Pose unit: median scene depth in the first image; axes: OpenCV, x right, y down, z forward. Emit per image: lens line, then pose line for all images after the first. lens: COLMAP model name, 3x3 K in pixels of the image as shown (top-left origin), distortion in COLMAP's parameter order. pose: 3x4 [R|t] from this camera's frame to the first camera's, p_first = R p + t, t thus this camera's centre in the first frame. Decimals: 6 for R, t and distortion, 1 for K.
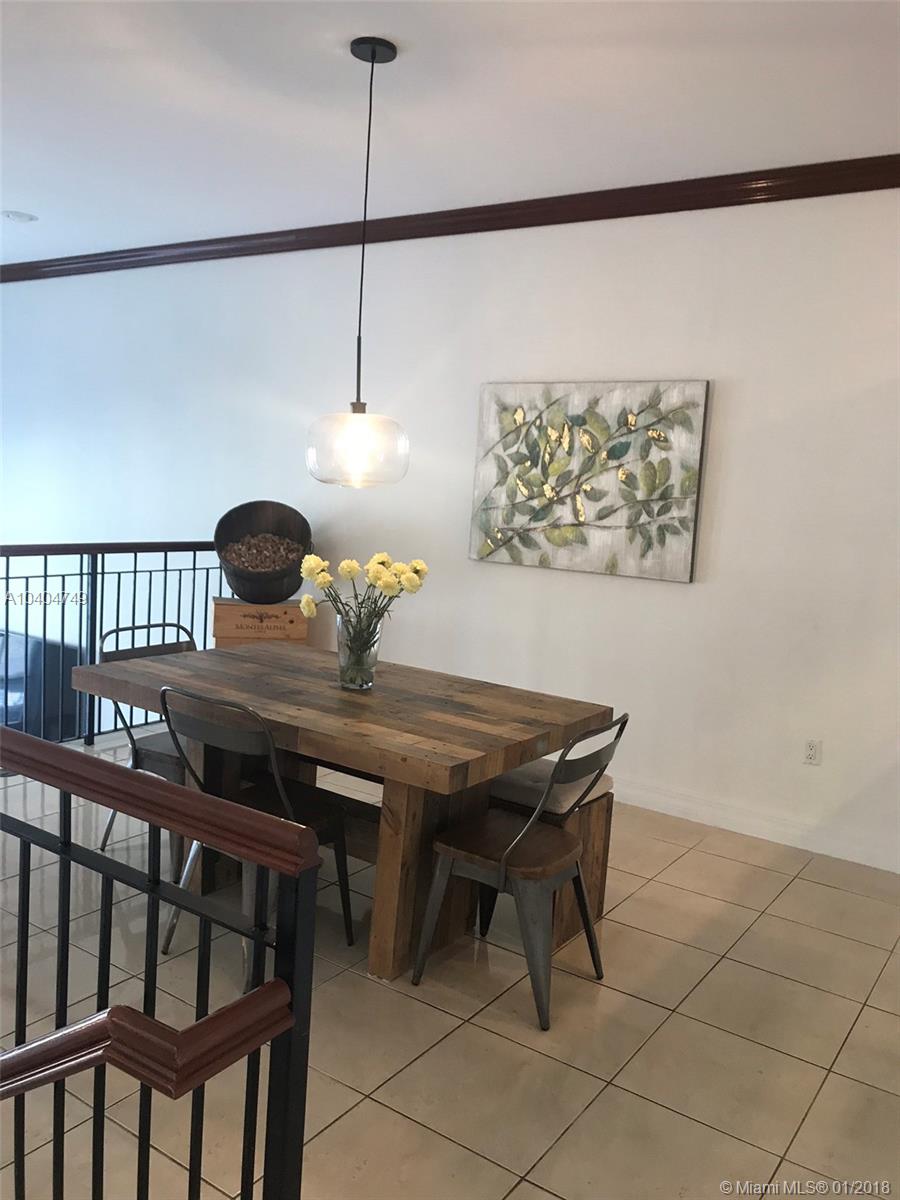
lens RADIAL K [[984.9, 0, 434.1], [0, 984.9, 639.0], [0, 0, 1]] dist [0.036930, -0.036742]
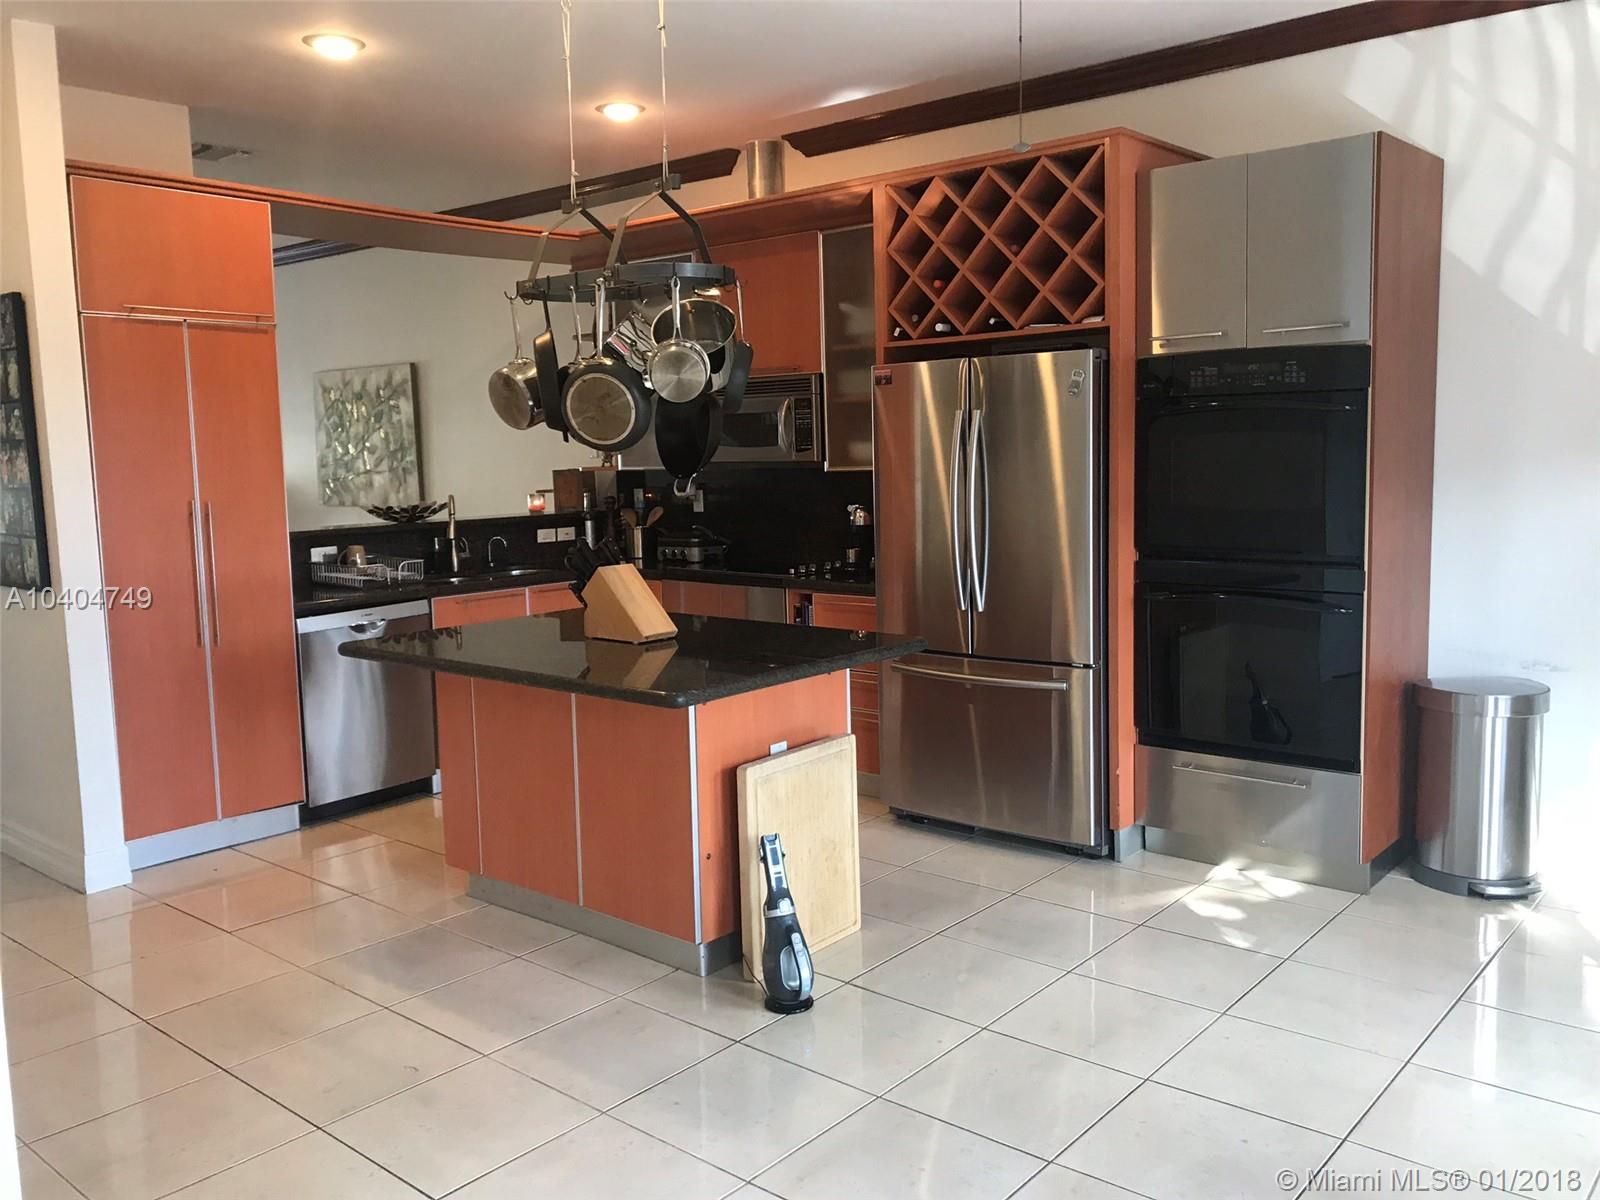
lens RADIAL K [[1313.2, 0, 794.0], [0, 1313.2, 604.2], [0, 0, 1]] dist [0.036930, -0.036742]
pose [[0.991084, -0.062320, -0.117764, 0.924471], [0.057768, 0.997459, -0.041685, 0.172112], [0.120063, 0.034510, 0.992166, -0.708737]]
